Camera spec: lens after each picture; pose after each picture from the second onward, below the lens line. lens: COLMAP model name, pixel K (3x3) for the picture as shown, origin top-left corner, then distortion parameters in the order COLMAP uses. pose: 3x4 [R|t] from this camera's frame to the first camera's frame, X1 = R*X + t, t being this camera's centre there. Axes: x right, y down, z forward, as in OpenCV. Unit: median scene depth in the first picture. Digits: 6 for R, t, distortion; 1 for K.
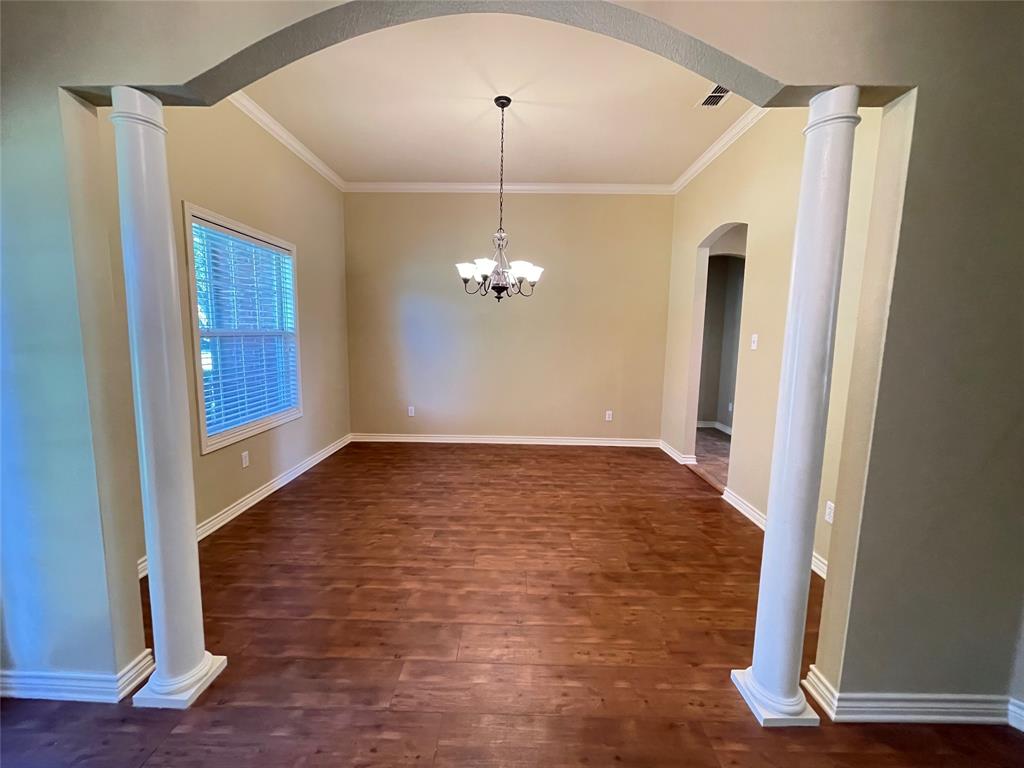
lens RADIAL K [[415.6, 0, 510.4], [0, 415.6, 382.8], [0, 0, 1]] dist [-0.001662, -0.000447]
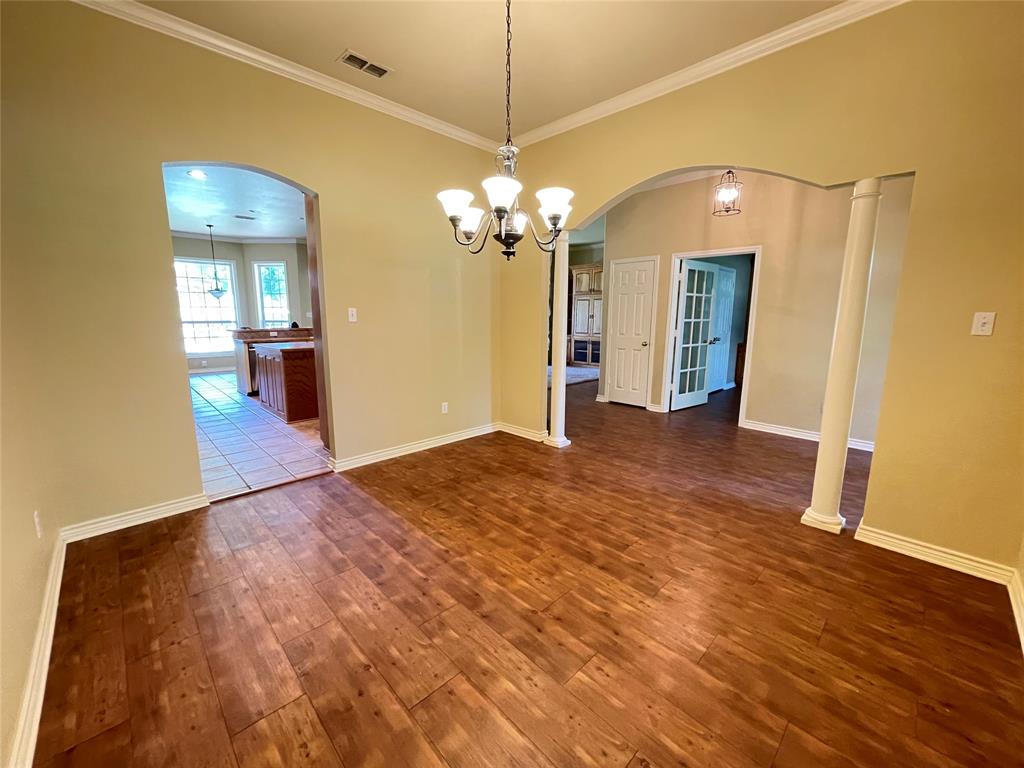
lens RADIAL K [[415.6, 0, 508.6], [0, 415.6, 381.2], [0, 0, 1]] dist [-0.001662, -0.000447]
pose [[-0.708940, -0.133271, 0.692562, -0.540604], [0.069861, 0.963884, 0.256995, -0.198366], [-0.701800, 0.230577, -0.674026, 1.617283]]
